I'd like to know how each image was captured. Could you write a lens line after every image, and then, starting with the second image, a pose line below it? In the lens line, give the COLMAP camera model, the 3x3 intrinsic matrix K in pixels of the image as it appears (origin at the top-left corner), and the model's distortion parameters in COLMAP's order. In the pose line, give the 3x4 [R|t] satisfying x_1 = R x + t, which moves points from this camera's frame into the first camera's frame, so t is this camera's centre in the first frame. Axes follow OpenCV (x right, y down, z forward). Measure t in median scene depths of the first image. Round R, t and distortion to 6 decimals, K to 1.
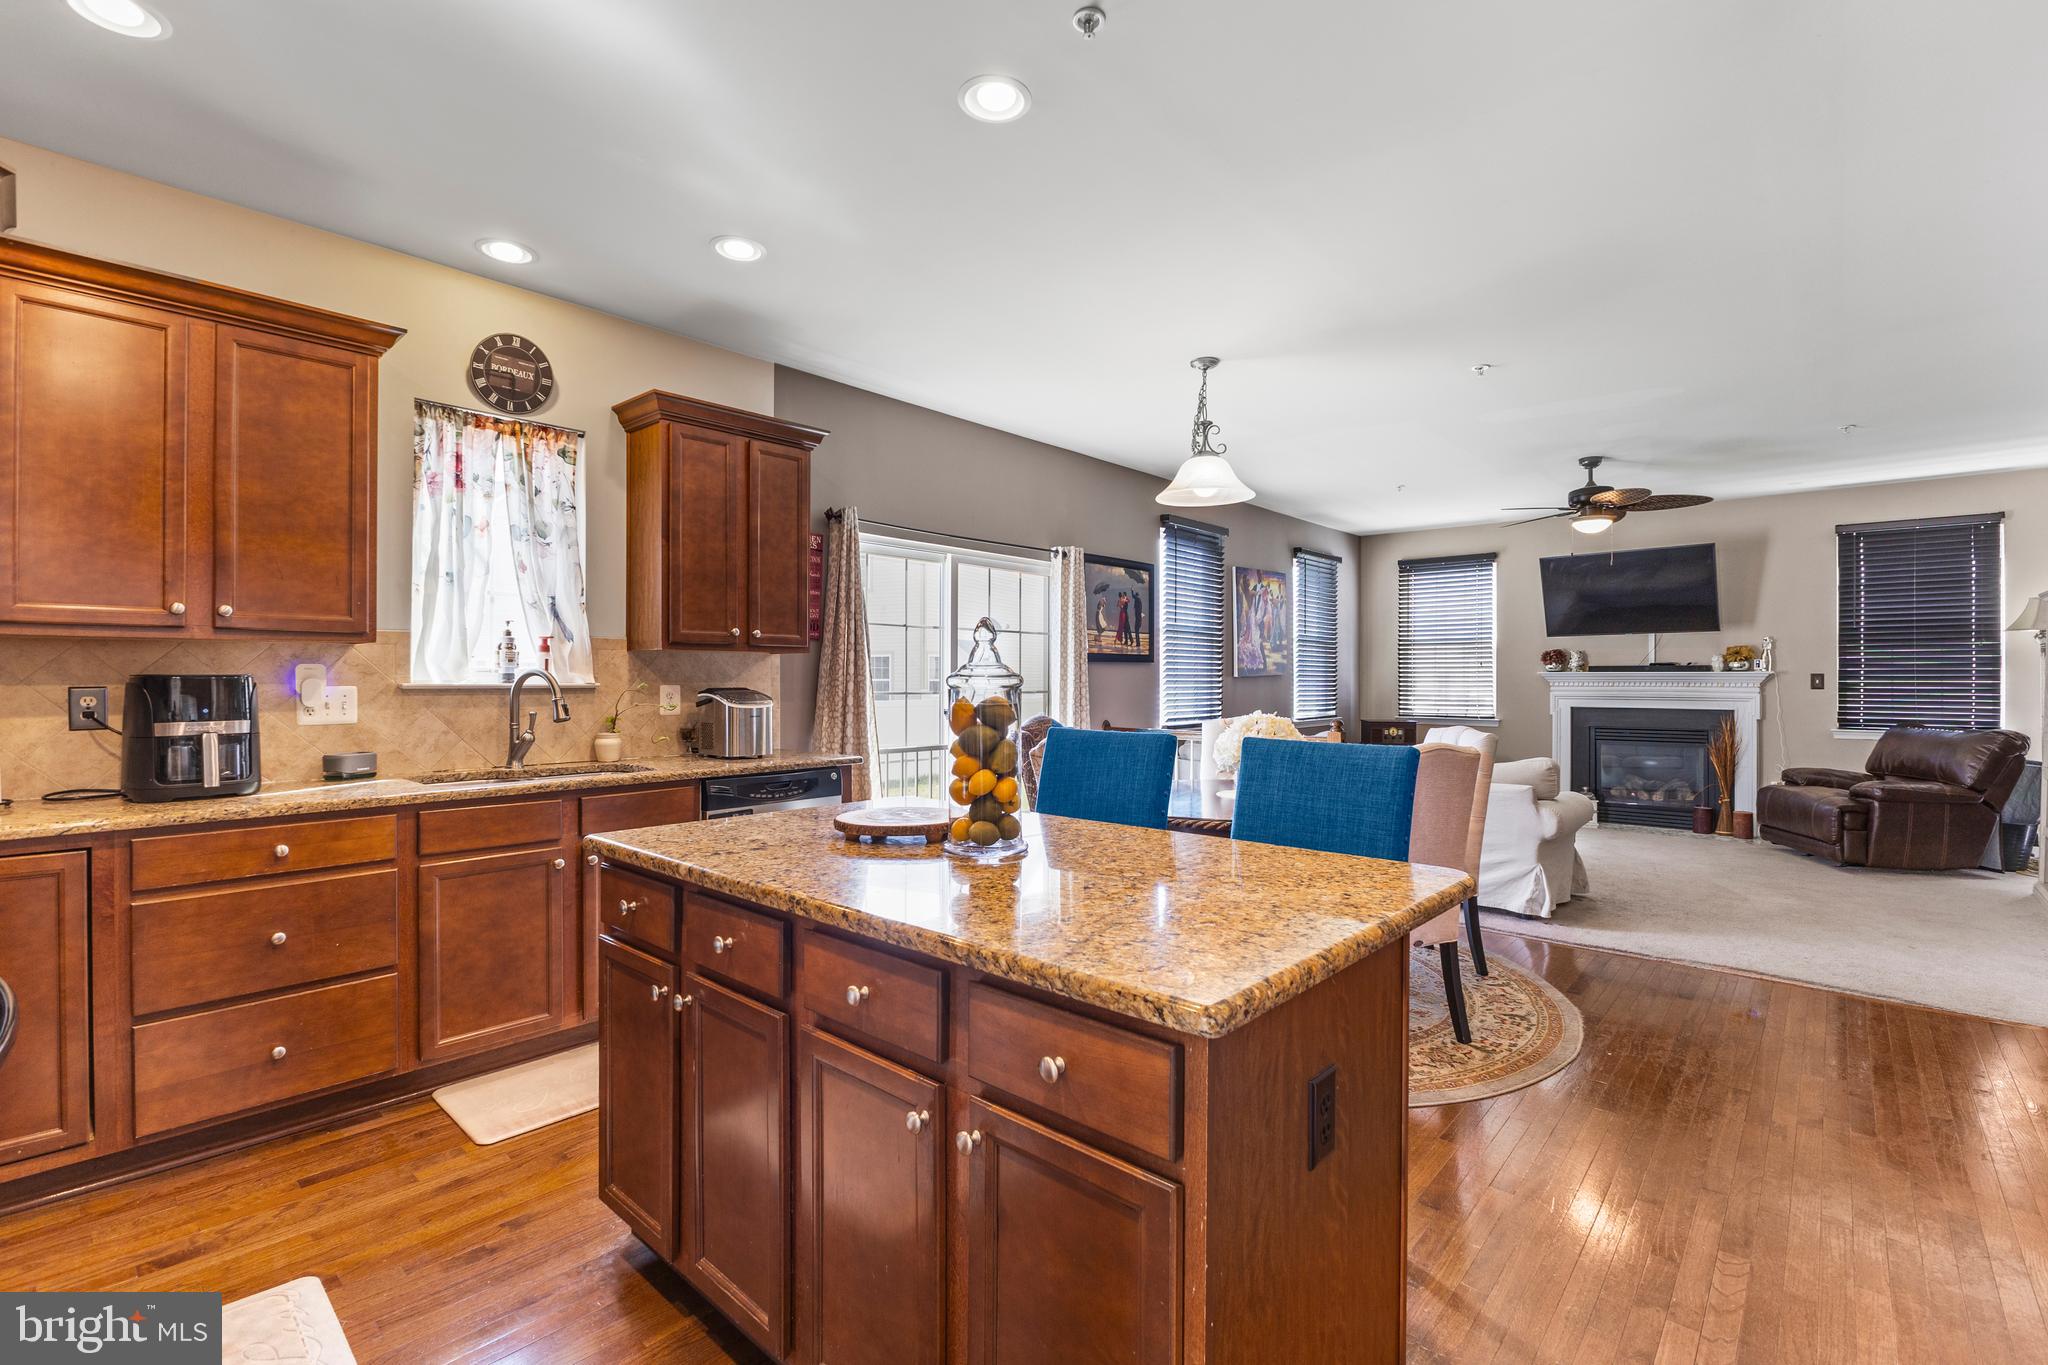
lens RADIAL K [[908.6, 0, 1024.8], [0, 908.6, 680.1], [0, 0, 1]] dist [-0.010349, -0.001284]
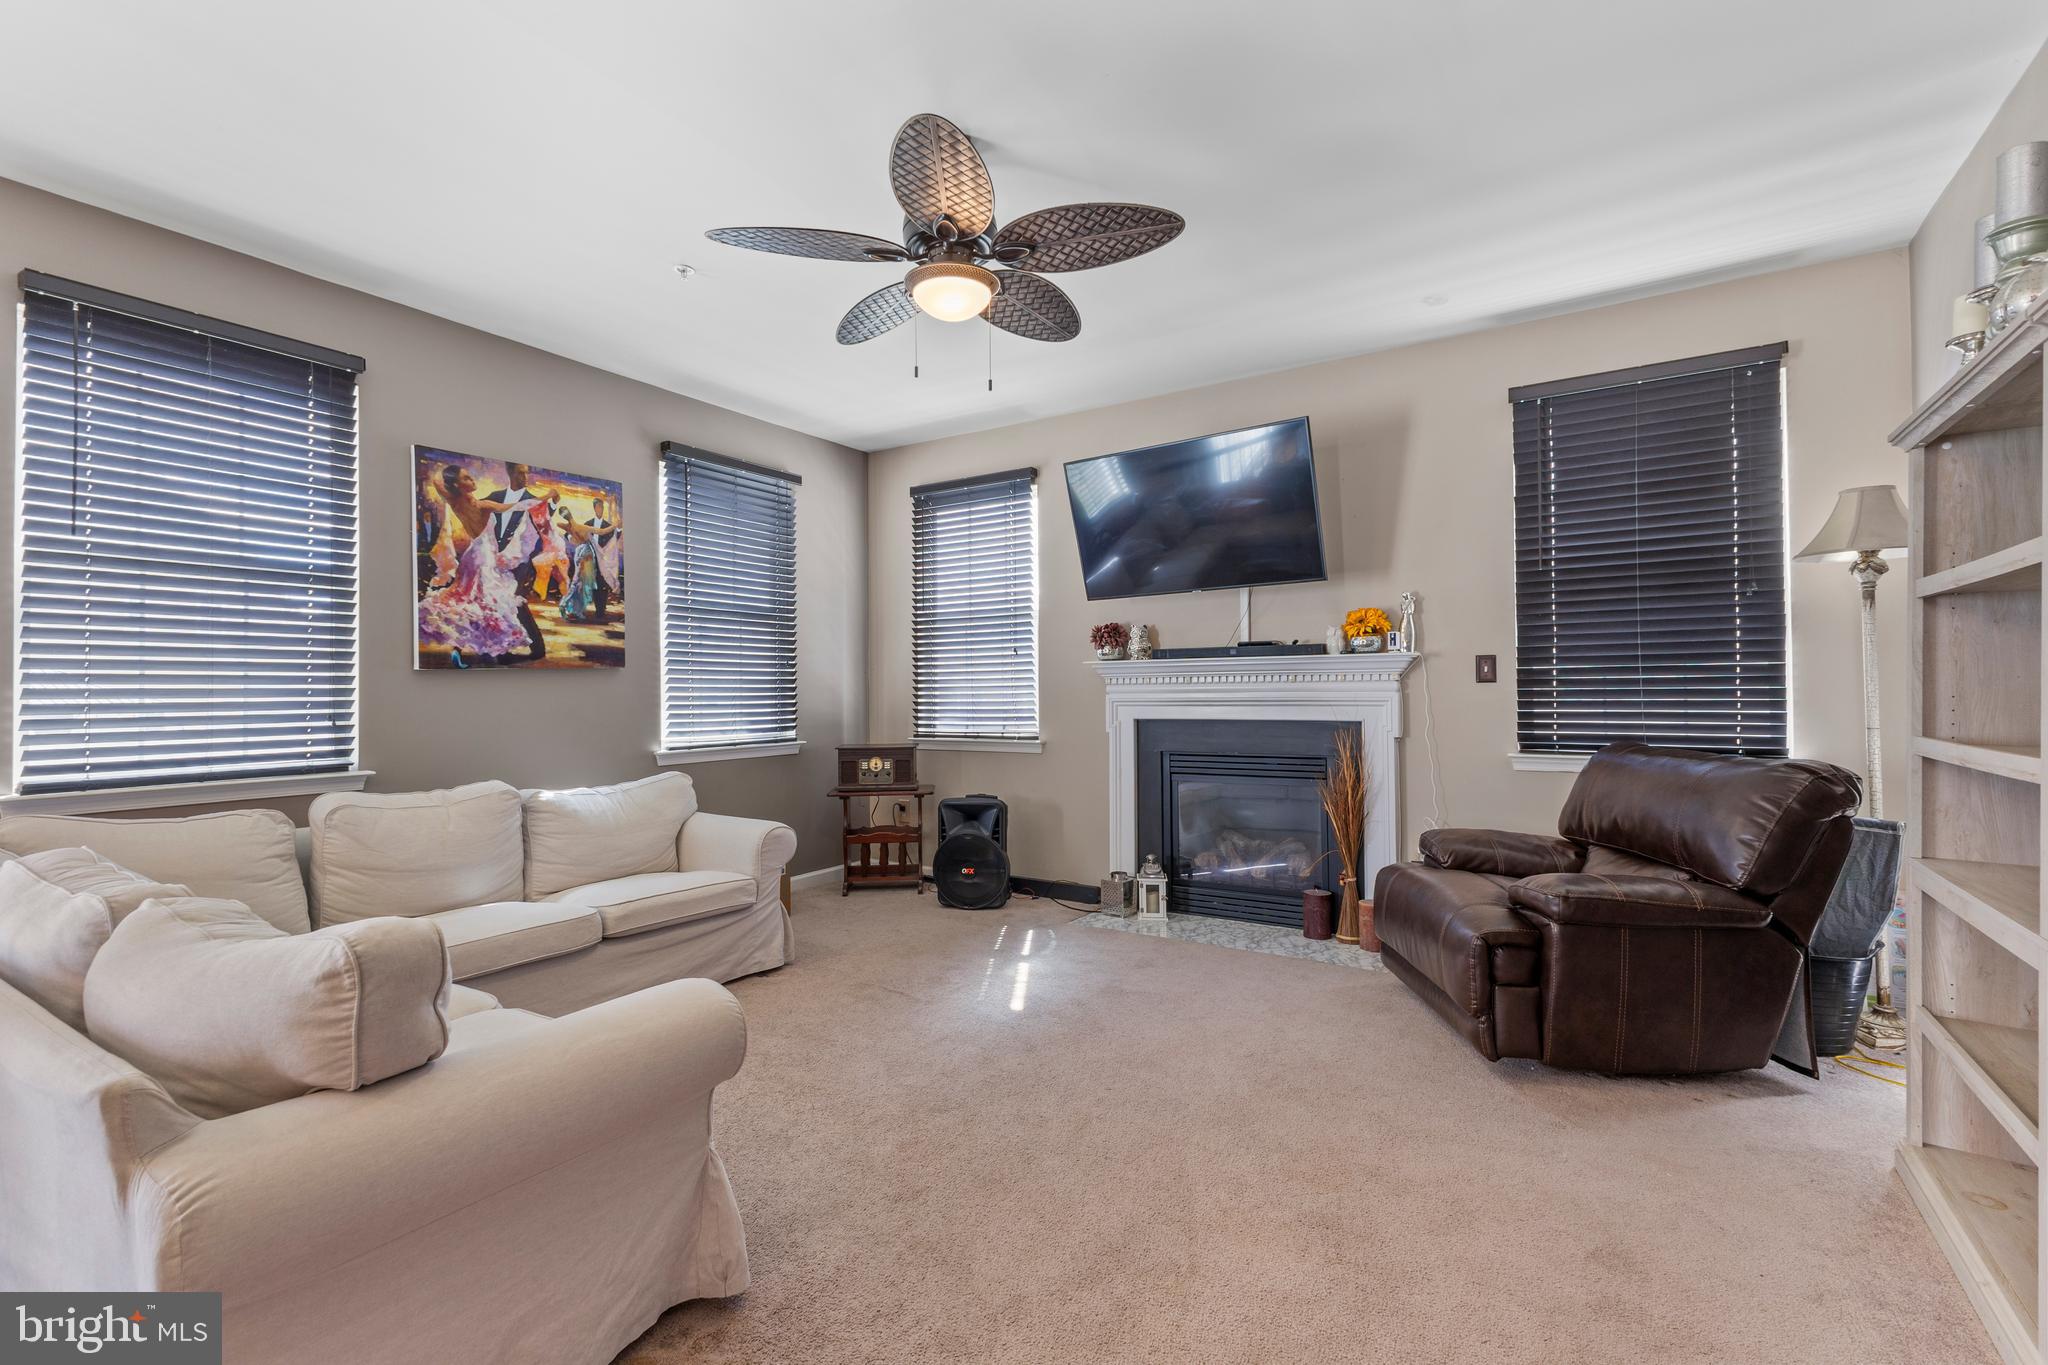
lens RADIAL K [[907.4, 0, 1024.0], [0, 907.4, 682.5], [0, 0, 1]] dist [0.015753, -0.000542]
pose [[0.986864, -0.008819, 0.161315, 0.586424], [0.010824, 0.999875, -0.011557, 0.015787], [-0.161193, 0.013151, 0.986835, 0.565365]]
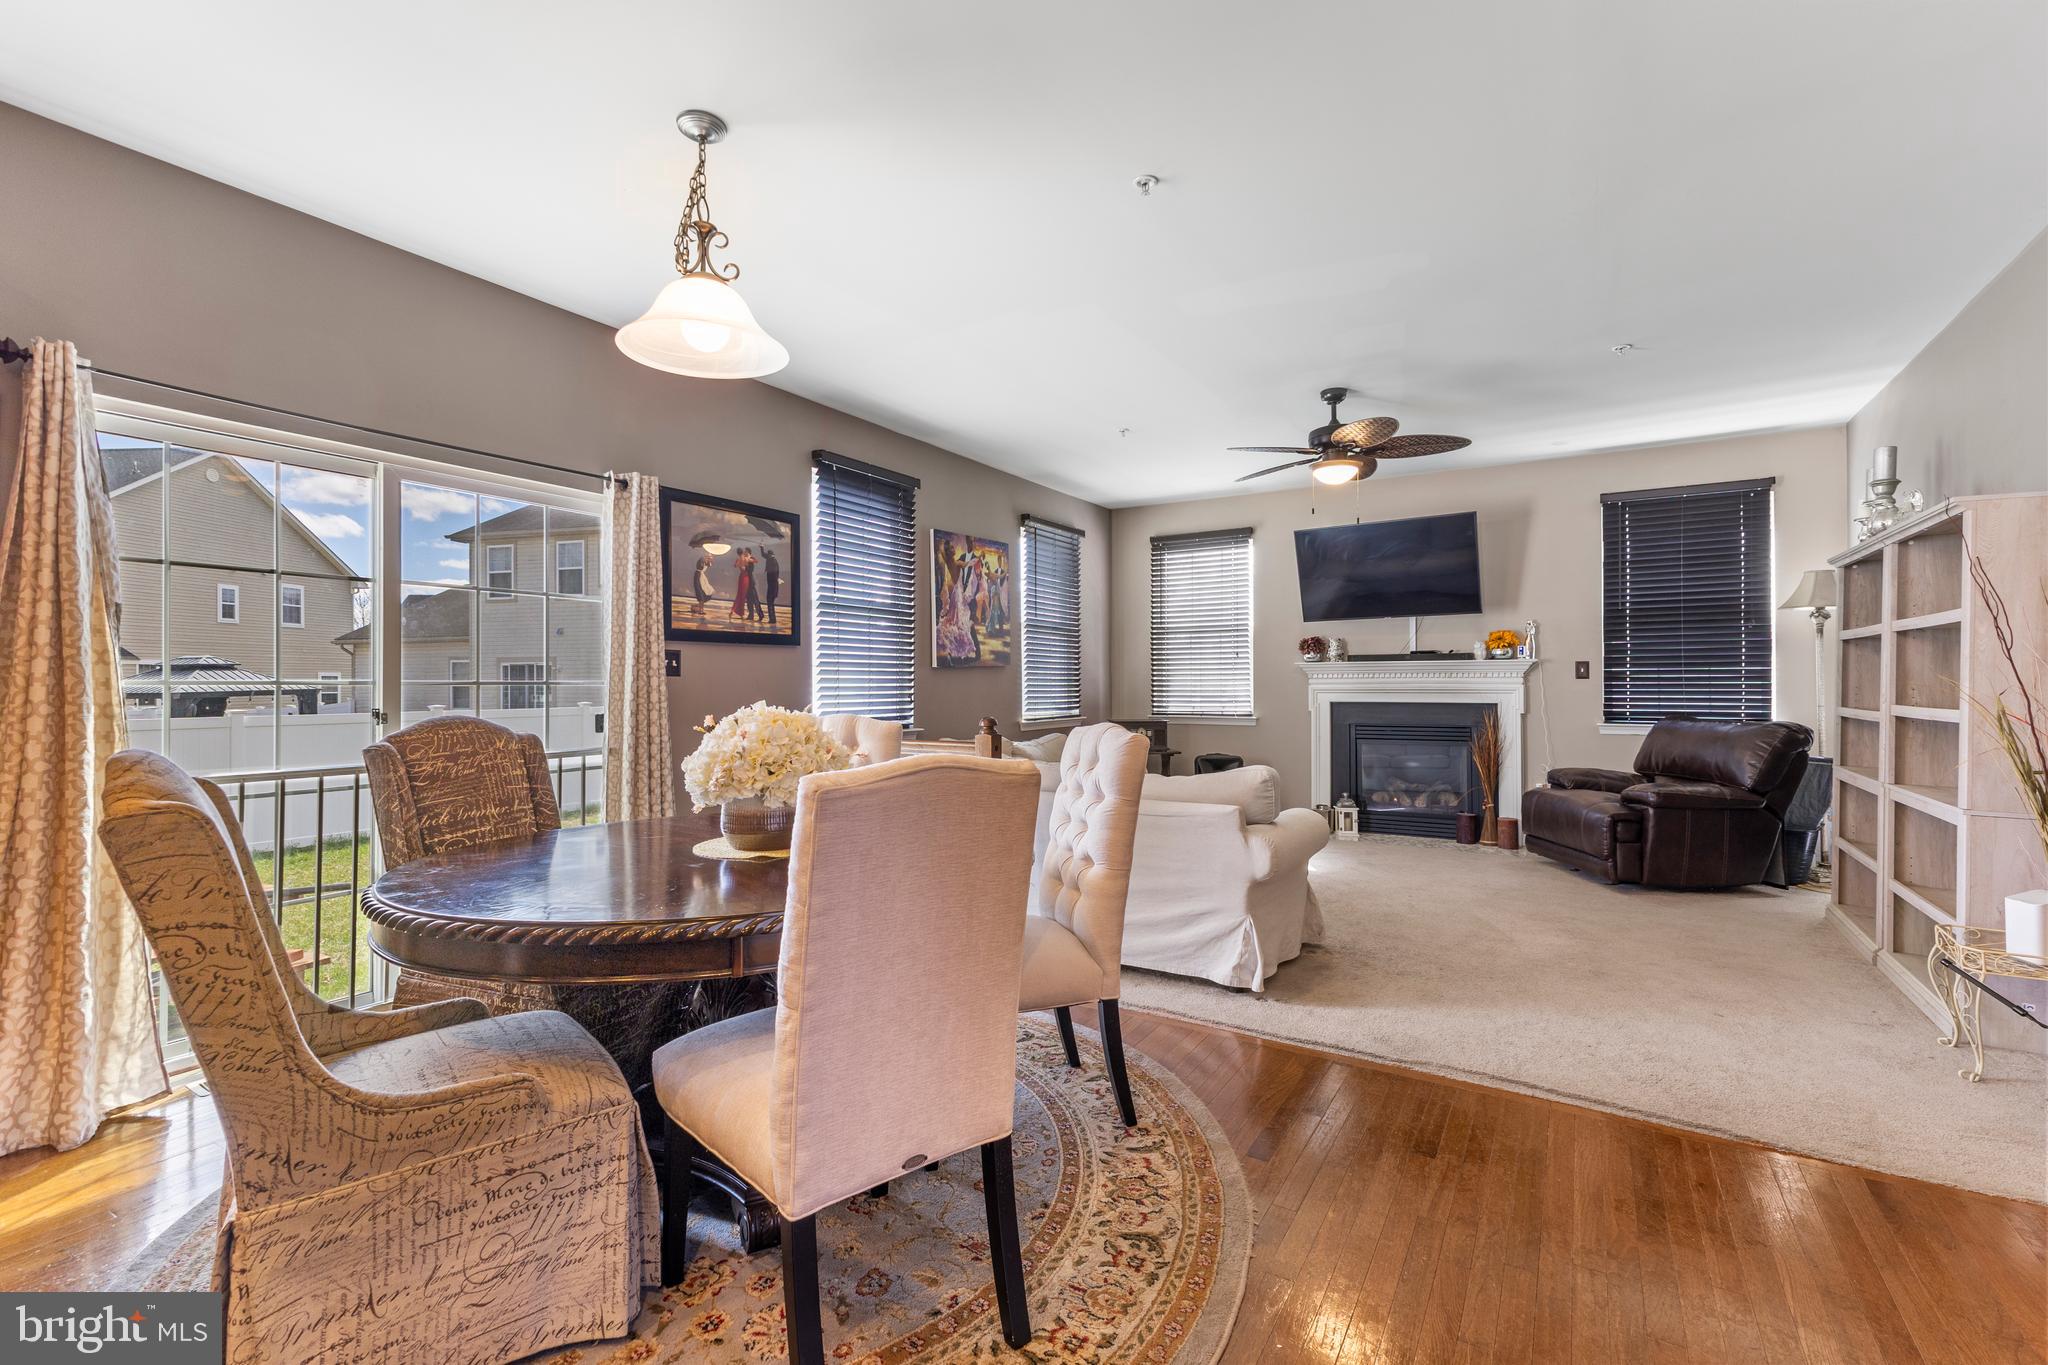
lens RADIAL K [[898.0, 0, 1024.0], [0, 898.0, 682.5], [0, 0, 1]] dist [0.015338, 0.000579]
pose [[0.983977, -0.004869, 0.178228, 0.207749], [0.005409, 0.999982, -0.002545, 0.015281], [-0.178213, 0.003469, 0.983986, 0.257067]]
